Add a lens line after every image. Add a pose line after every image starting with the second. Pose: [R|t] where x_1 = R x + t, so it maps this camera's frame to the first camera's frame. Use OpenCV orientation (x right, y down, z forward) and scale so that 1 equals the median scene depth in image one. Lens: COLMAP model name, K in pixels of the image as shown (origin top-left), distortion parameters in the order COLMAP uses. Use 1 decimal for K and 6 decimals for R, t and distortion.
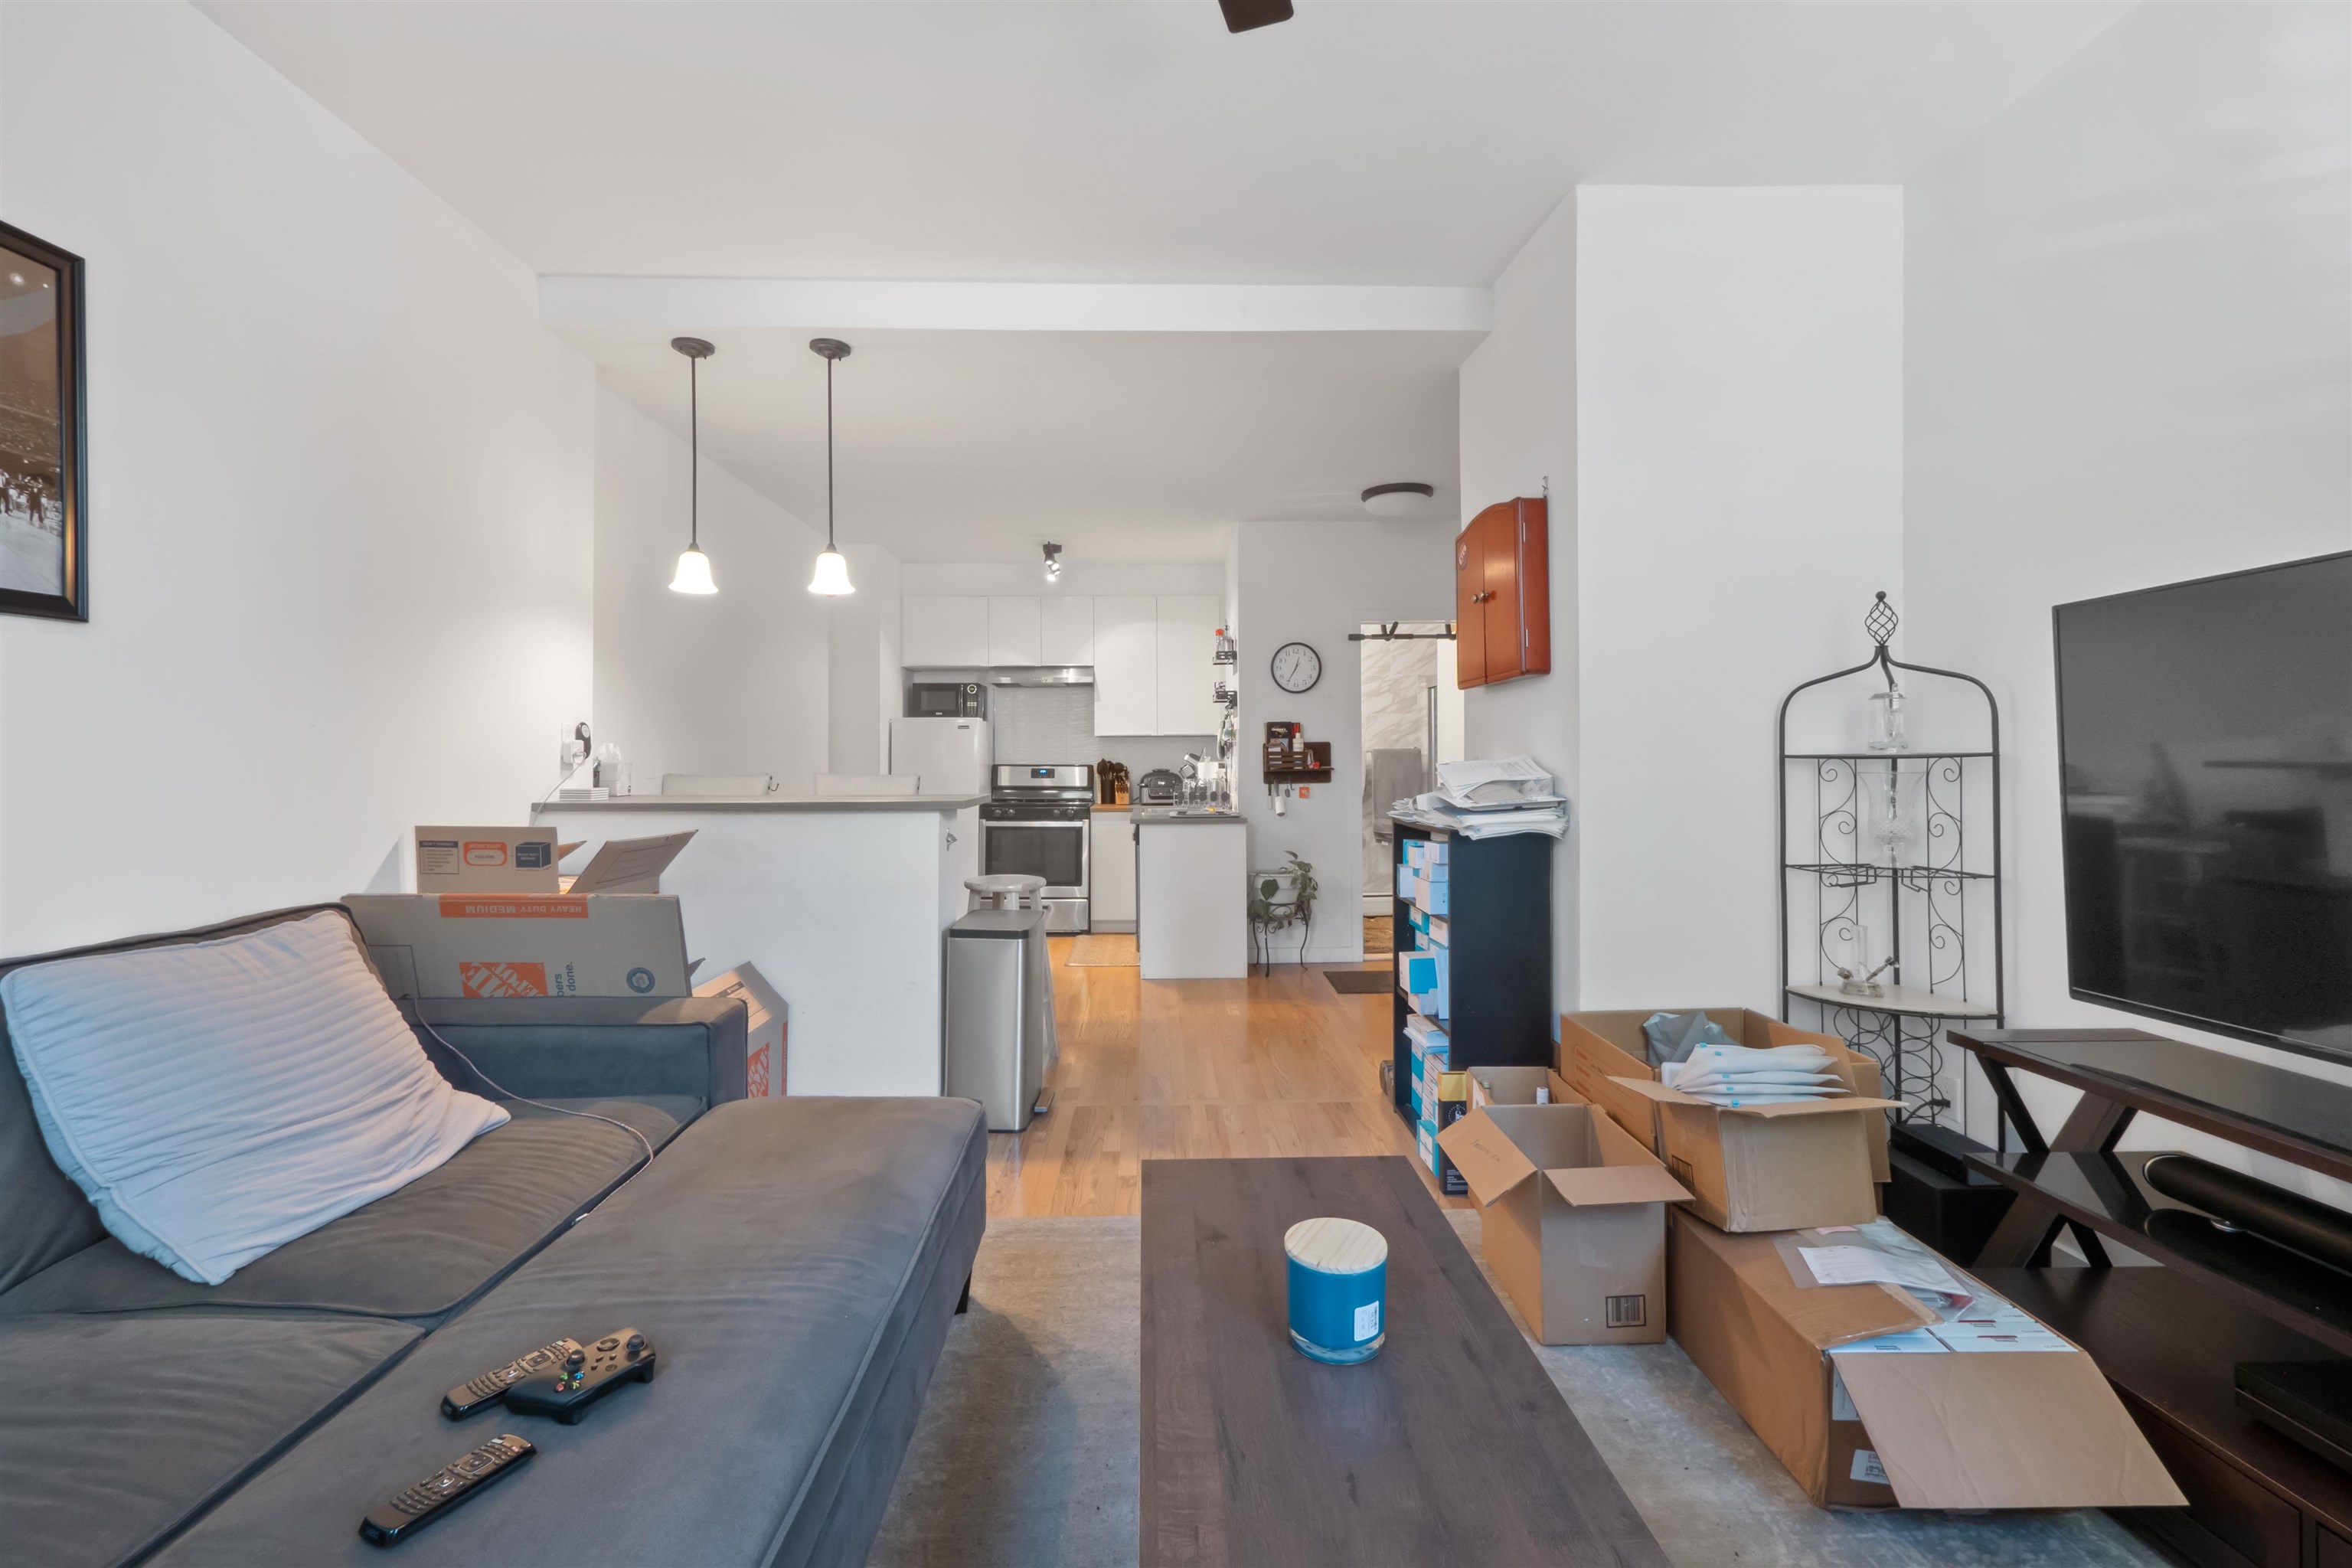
lens RADIAL K [[995.4, 0, 1174.1], [0, 995.4, 754.1], [0, 0, 1]] dist [-0.001418, 0.000328]
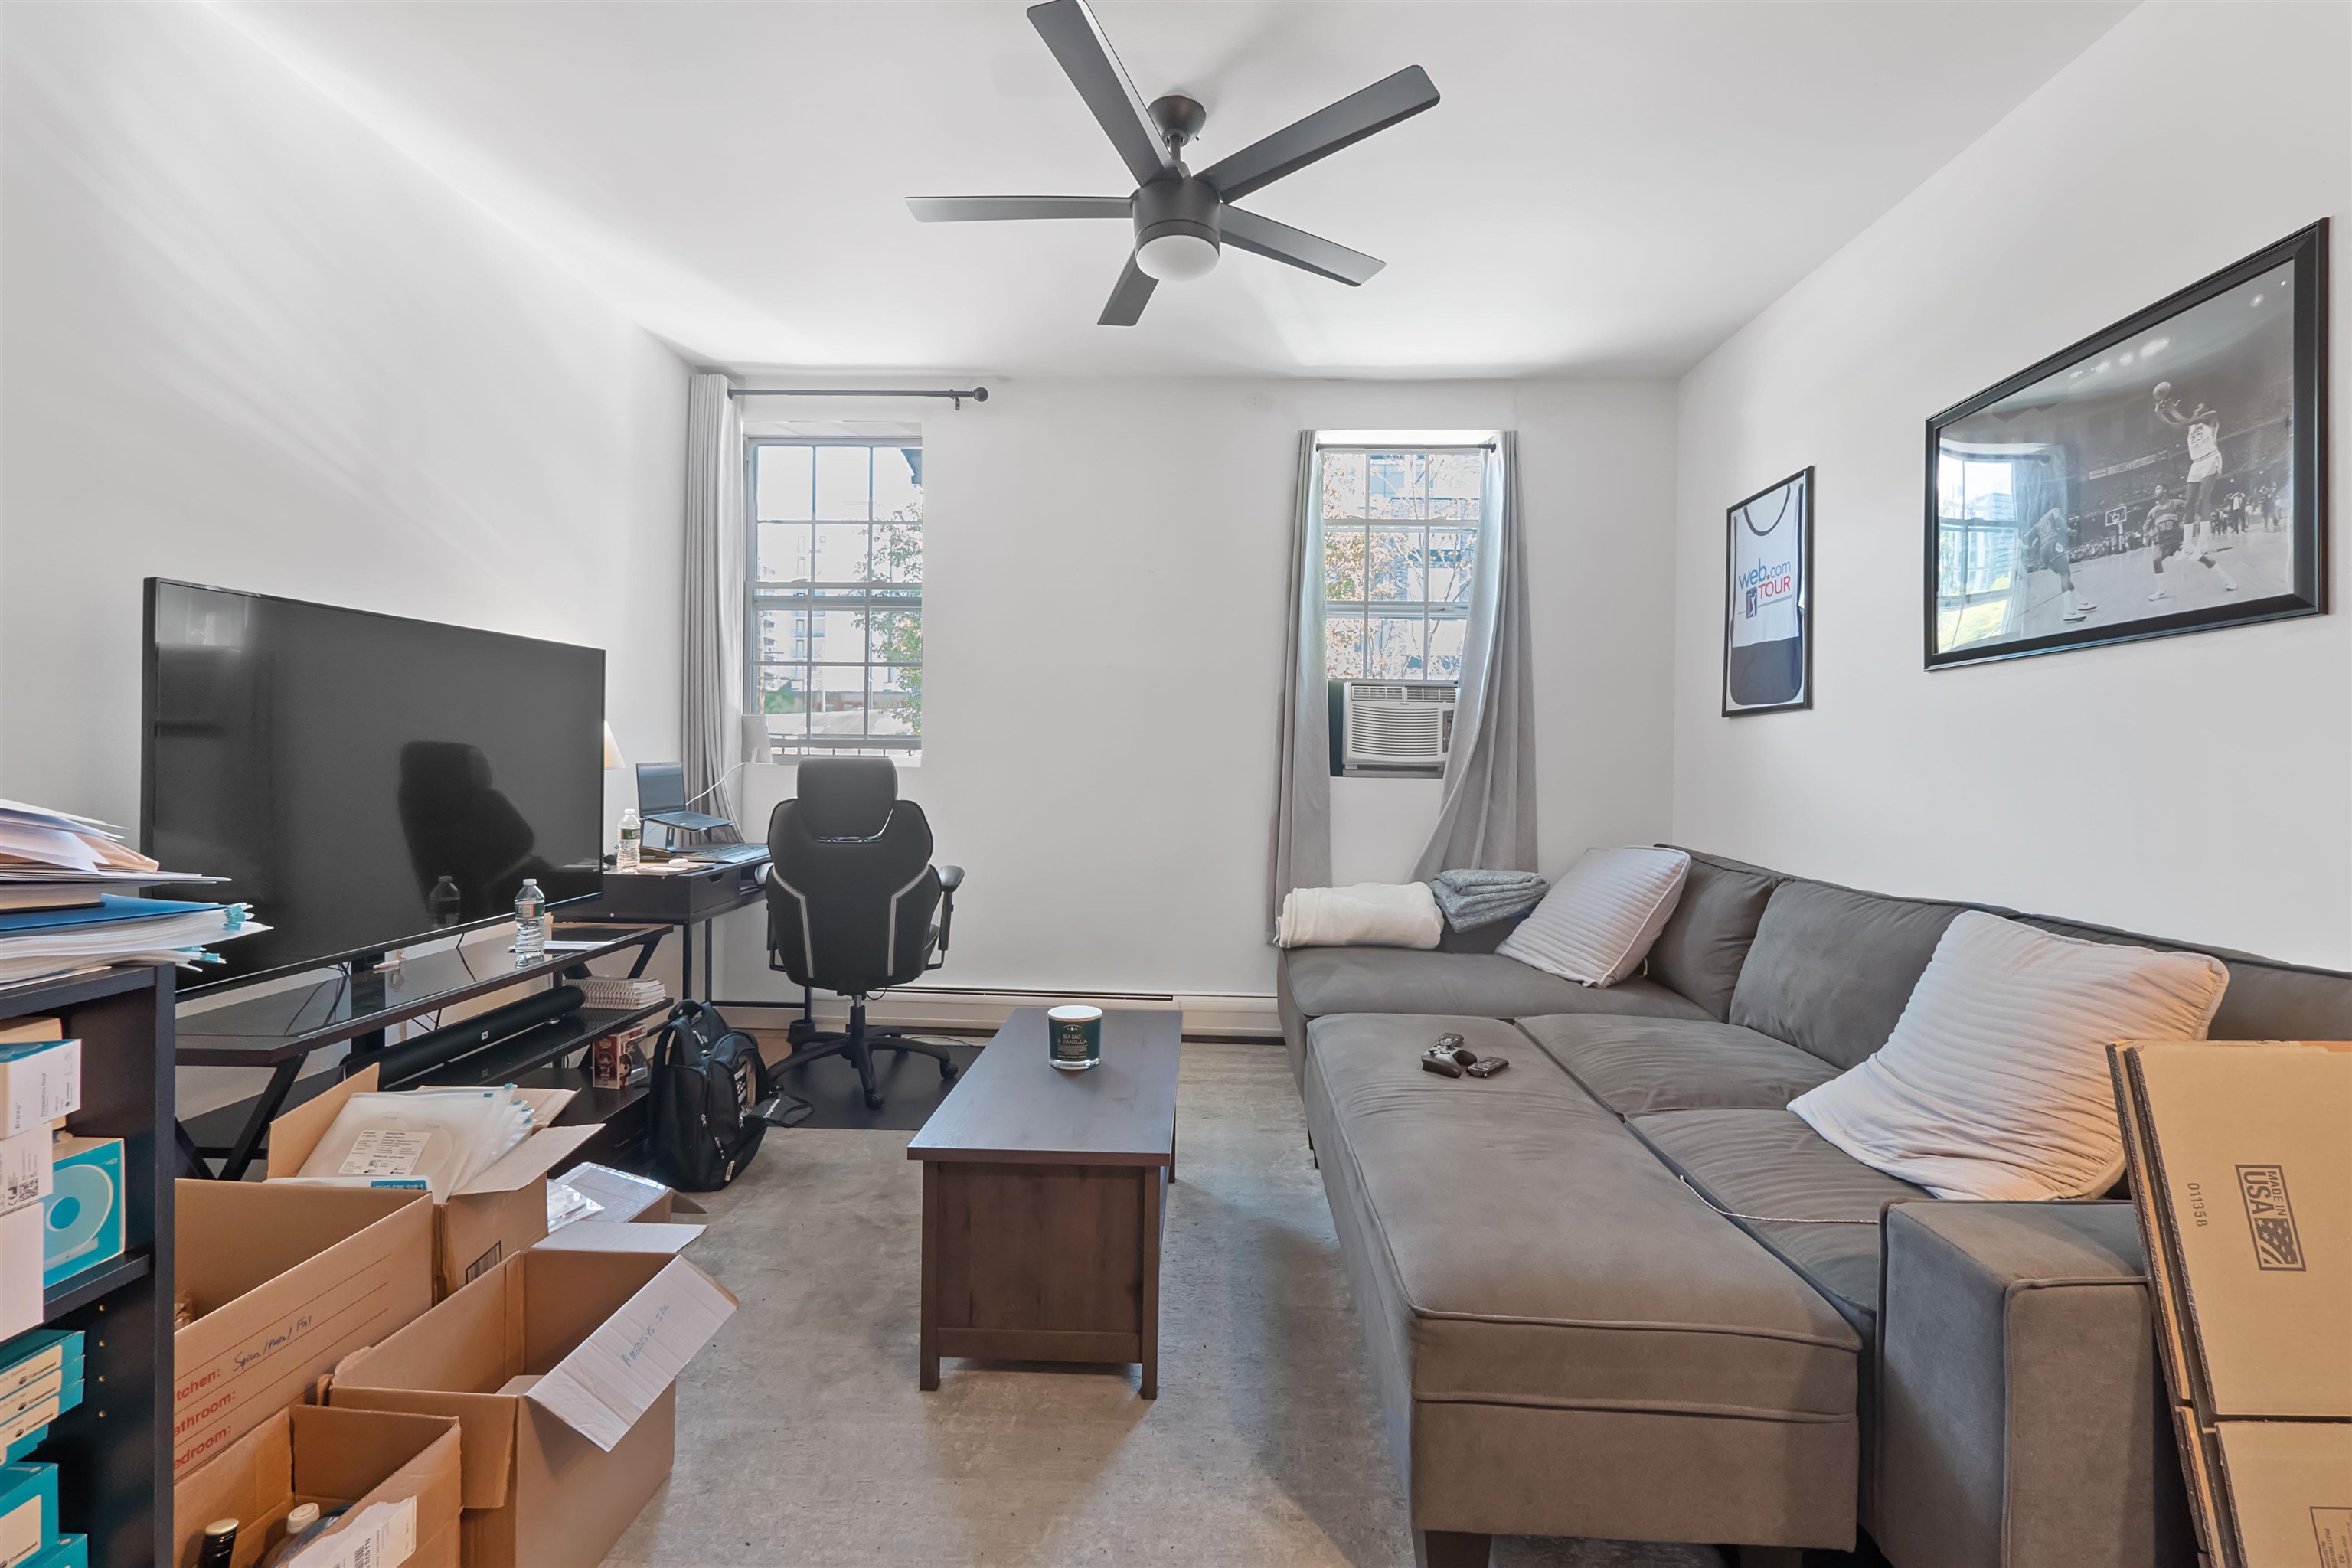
lens RADIAL K [[1004.8, 0, 1174.7], [0, 1004.8, 766.6], [0, 0, 1]] dist [-0.001570, 0.000190]
pose [[-0.998279, -0.007192, 0.058199, -0.047120], [-0.007330, 0.999971, -0.002154, 0.009209], [-0.058182, -0.002577, -0.998303, 1.001194]]
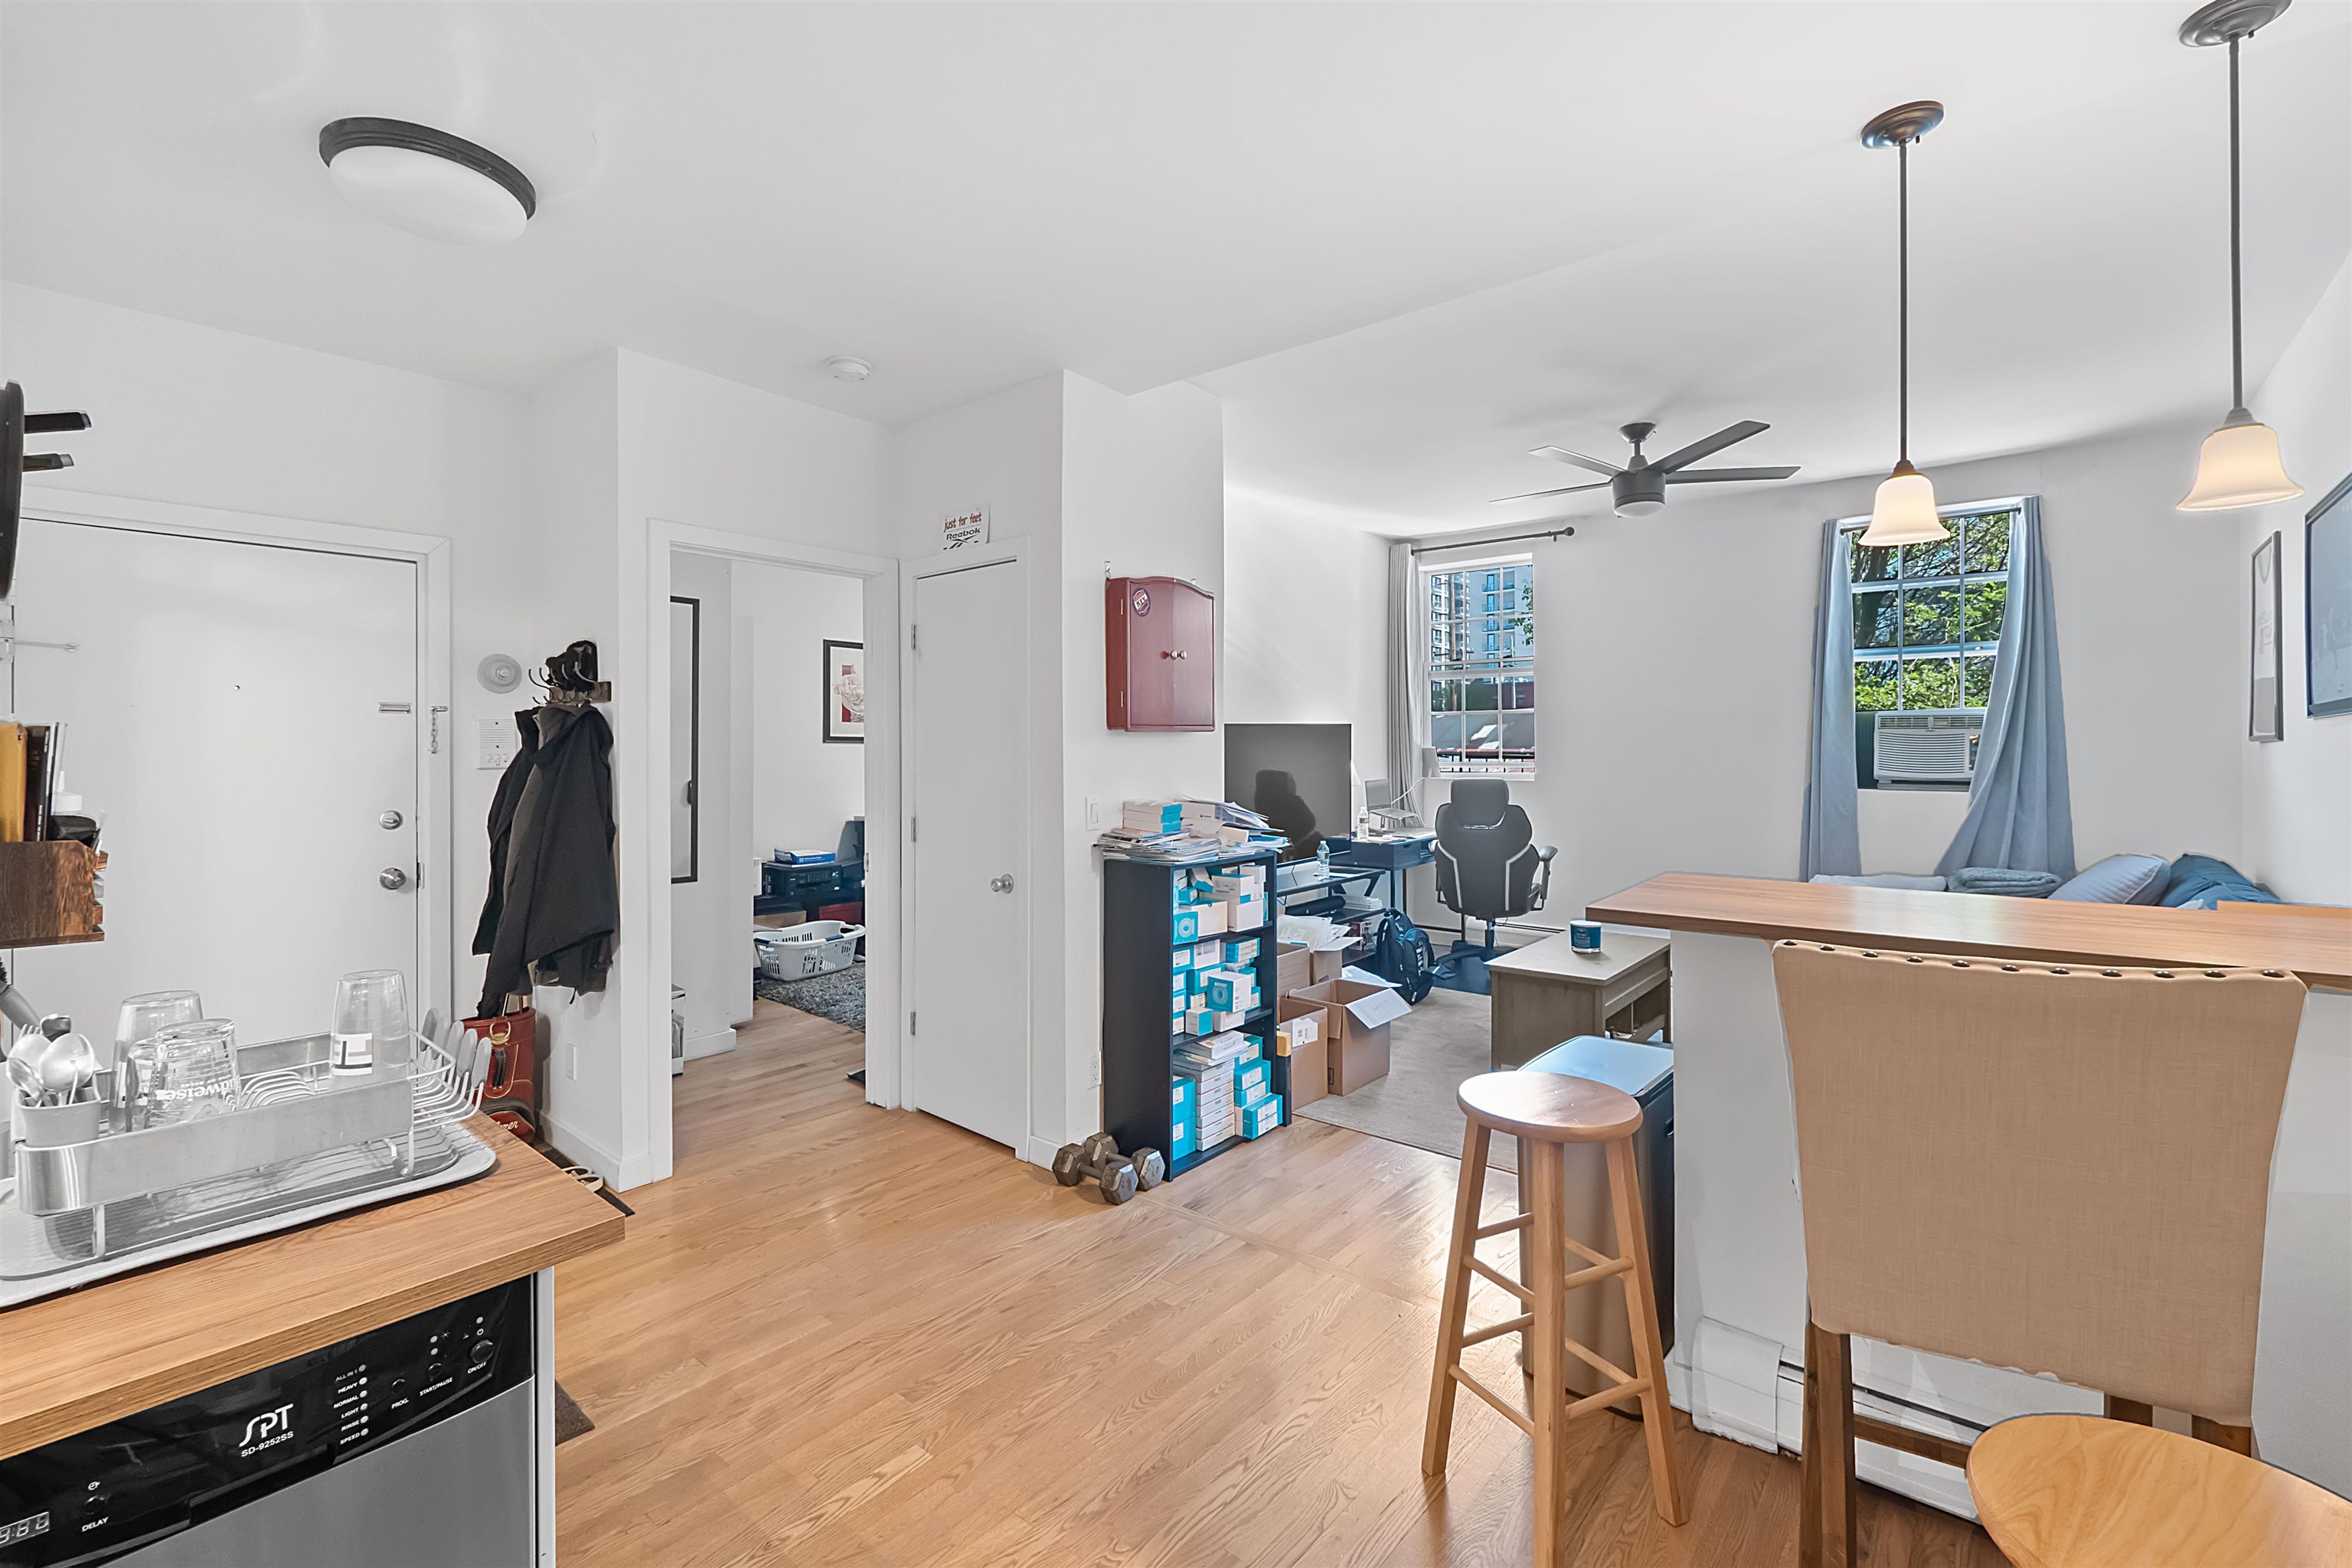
lens RADIAL K [[1004.8, 0, 1182.9], [0, 1004.8, 748.6], [0, 0, 1]] dist [-0.000414, -0.000126]
pose [[-0.753613, 0.009949, 0.657243, -0.381393], [0.005645, 0.999947, -0.008663, -0.035720], [-0.657294, -0.002819, -0.753629, 1.589081]]
